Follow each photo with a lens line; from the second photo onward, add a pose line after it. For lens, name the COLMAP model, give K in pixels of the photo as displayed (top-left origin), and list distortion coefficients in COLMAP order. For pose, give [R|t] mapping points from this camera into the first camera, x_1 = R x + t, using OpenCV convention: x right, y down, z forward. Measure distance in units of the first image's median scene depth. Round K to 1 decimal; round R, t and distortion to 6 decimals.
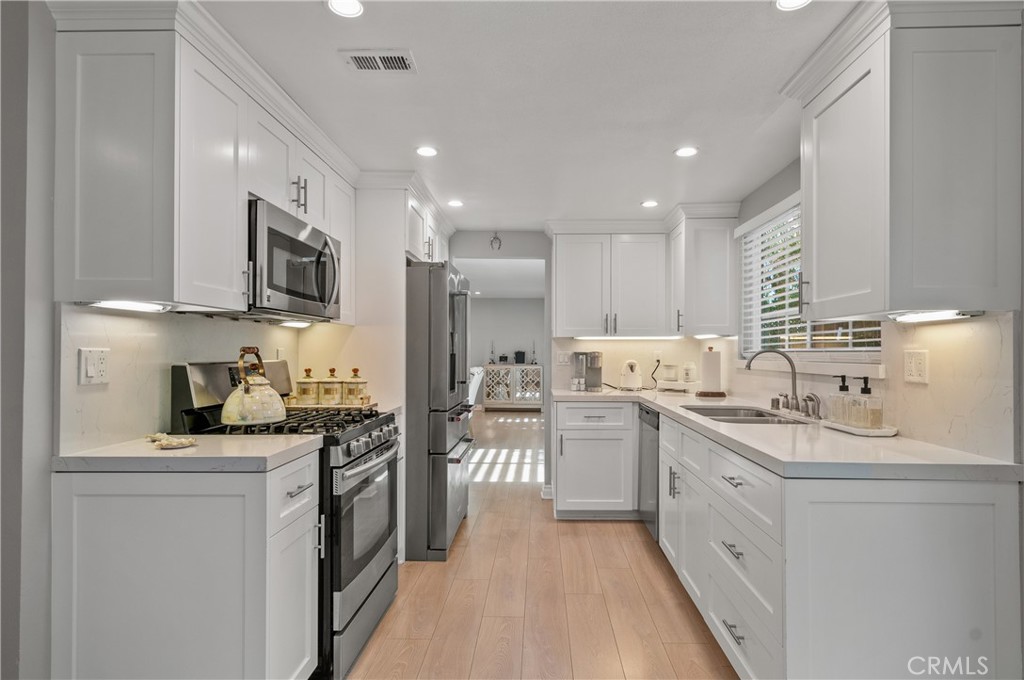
lens RADIAL K [[534.8, 0, 519.5], [0, 534.8, 351.1], [0, 0, 1]] dist [0.006629, -0.000406]
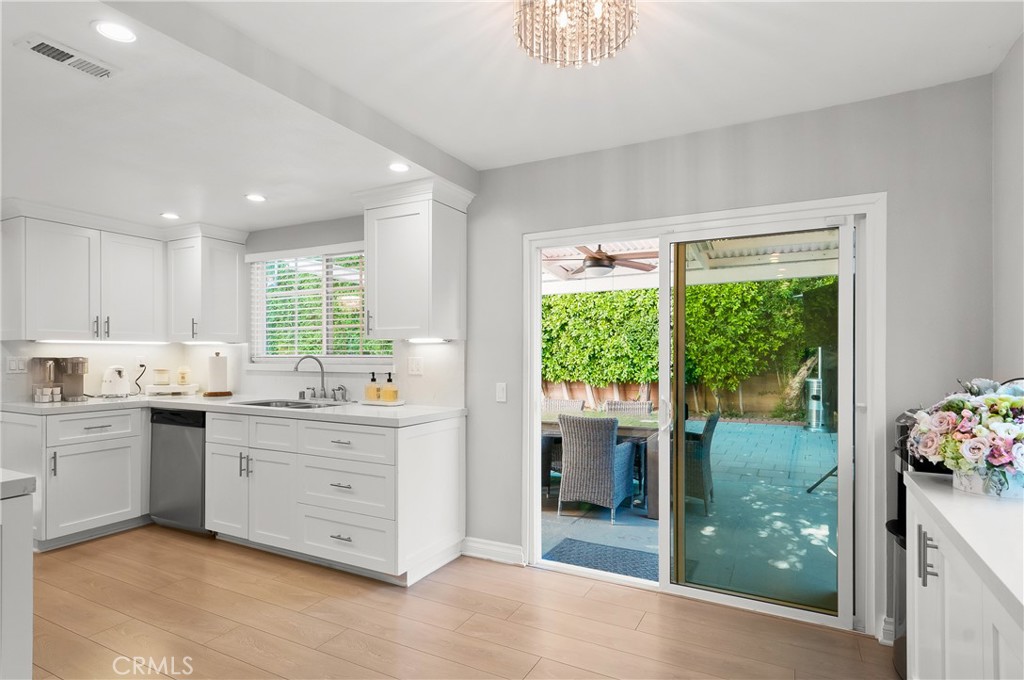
lens RADIAL K [[529.3, 0, 520.6], [0, 529.3, 356.5], [0, 0, 1]] dist [0.016552, -0.008778]
pose [[0.421139, -0.002732, 0.906992, -0.406566], [-0.003925, 0.999981, 0.004834, -0.007836], [-0.906988, -0.005596, 0.421120, -0.061338]]
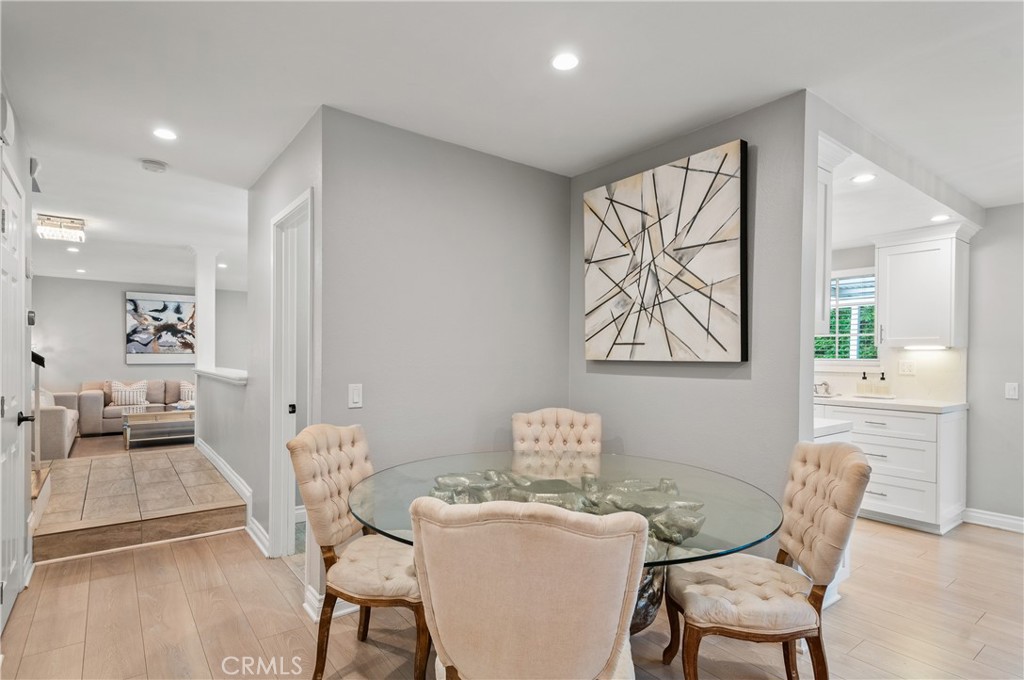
lens RADIAL K [[529.3, 0, 520.6], [0, 529.3, 356.5], [0, 0, 1]] dist [0.016552, -0.008778]
pose [[0.768043, 0.003614, 0.640388, -1.058523], [-0.009565, 0.999937, 0.005829, -0.009254], [-0.640327, -0.010603, 0.768029, 0.147582]]
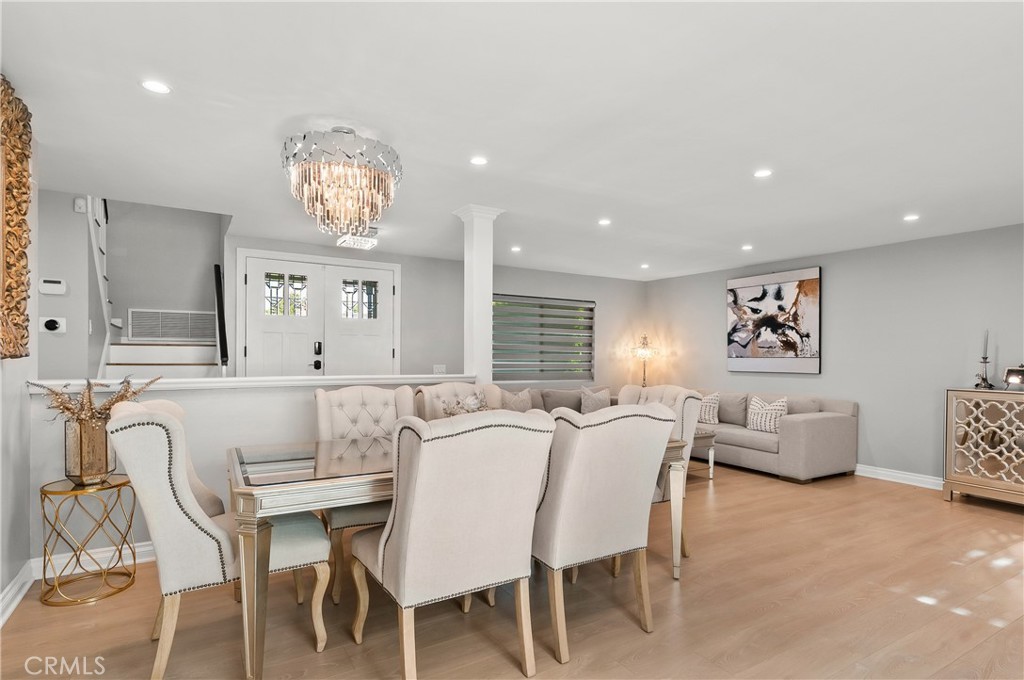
lens RADIAL K [[529.3, 0, 520.6], [0, 529.3, 356.5], [0, 0, 1]] dist [0.016552, -0.008778]
pose [[0.548049, 0.006240, -0.836423, 0.301899], [-0.004821, 0.999979, 0.004302, -0.000739], [0.836433, 0.001675, 0.548067, 1.469368]]
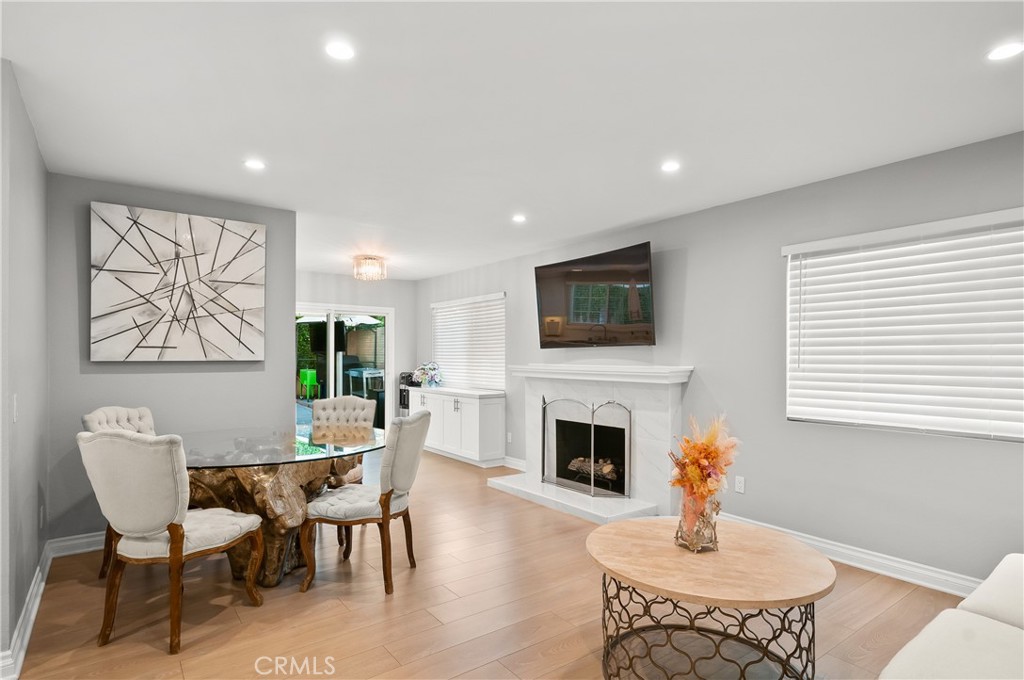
lens RADIAL K [[529.3, 0, 520.6], [0, 529.3, 356.5], [0, 0, 1]] dist [0.016552, -0.008778]
pose [[-0.633203, -0.002532, 0.773982, -1.583998], [-0.004878, 0.999988, -0.000719, -0.010883], [-0.773971, -0.004231, -0.633207, 0.749231]]
